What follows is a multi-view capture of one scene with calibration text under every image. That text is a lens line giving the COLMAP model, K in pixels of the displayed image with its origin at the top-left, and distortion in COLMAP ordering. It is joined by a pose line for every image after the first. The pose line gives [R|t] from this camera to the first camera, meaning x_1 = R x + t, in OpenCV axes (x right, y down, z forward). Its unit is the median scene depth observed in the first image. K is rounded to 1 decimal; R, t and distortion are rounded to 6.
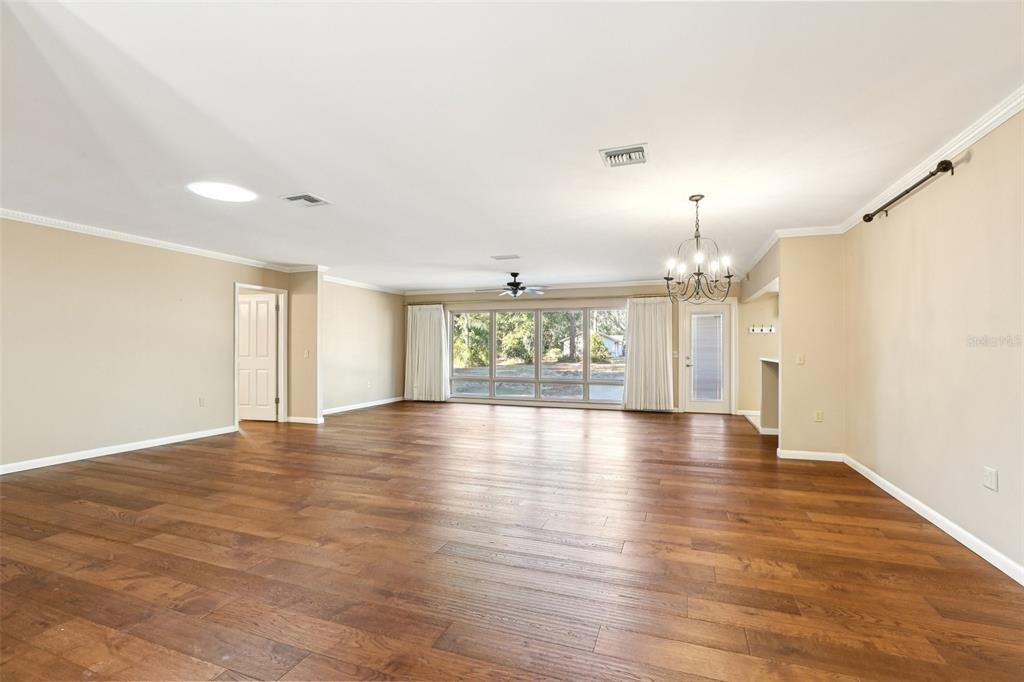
lens RADIAL K [[470.2, 0, 512.0], [0, 470.2, 343.8], [0, 0, 1]] dist [-0.045812, 0.018213]
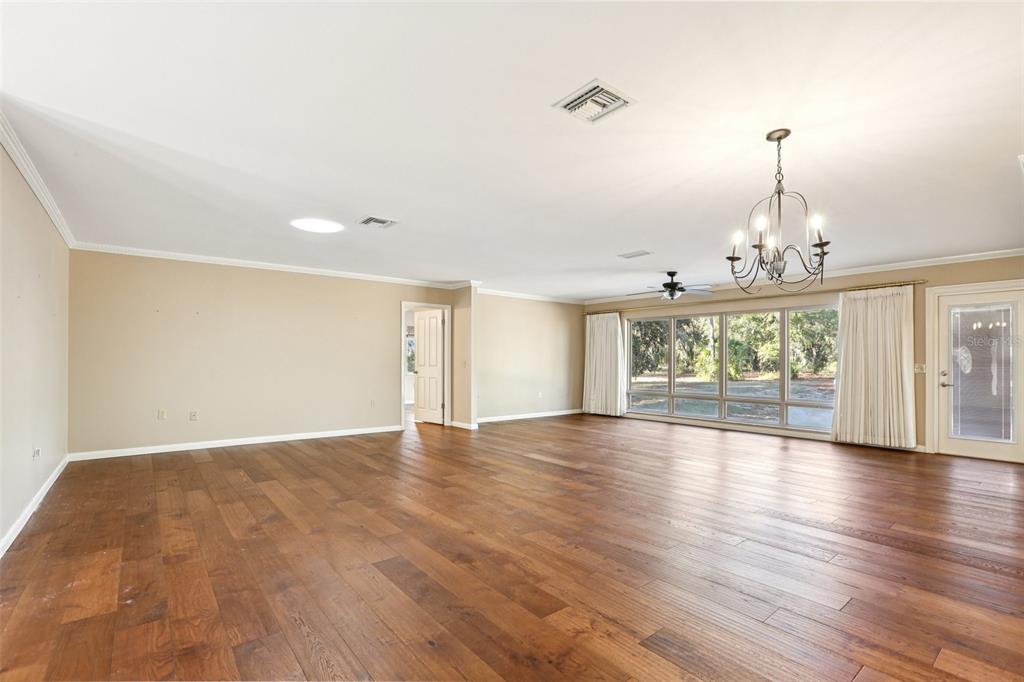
lens RADIAL K [[477.7, 0, 509.3], [0, 477.7, 356.6], [0, 0, 1]] dist [-0.069189, 0.042309]
pose [[0.854136, -0.001168, -0.520049, 0.188218], [0.001452, 0.999999, 0.000139, 0.004295], [0.520048, -0.000874, 0.854136, 0.096529]]
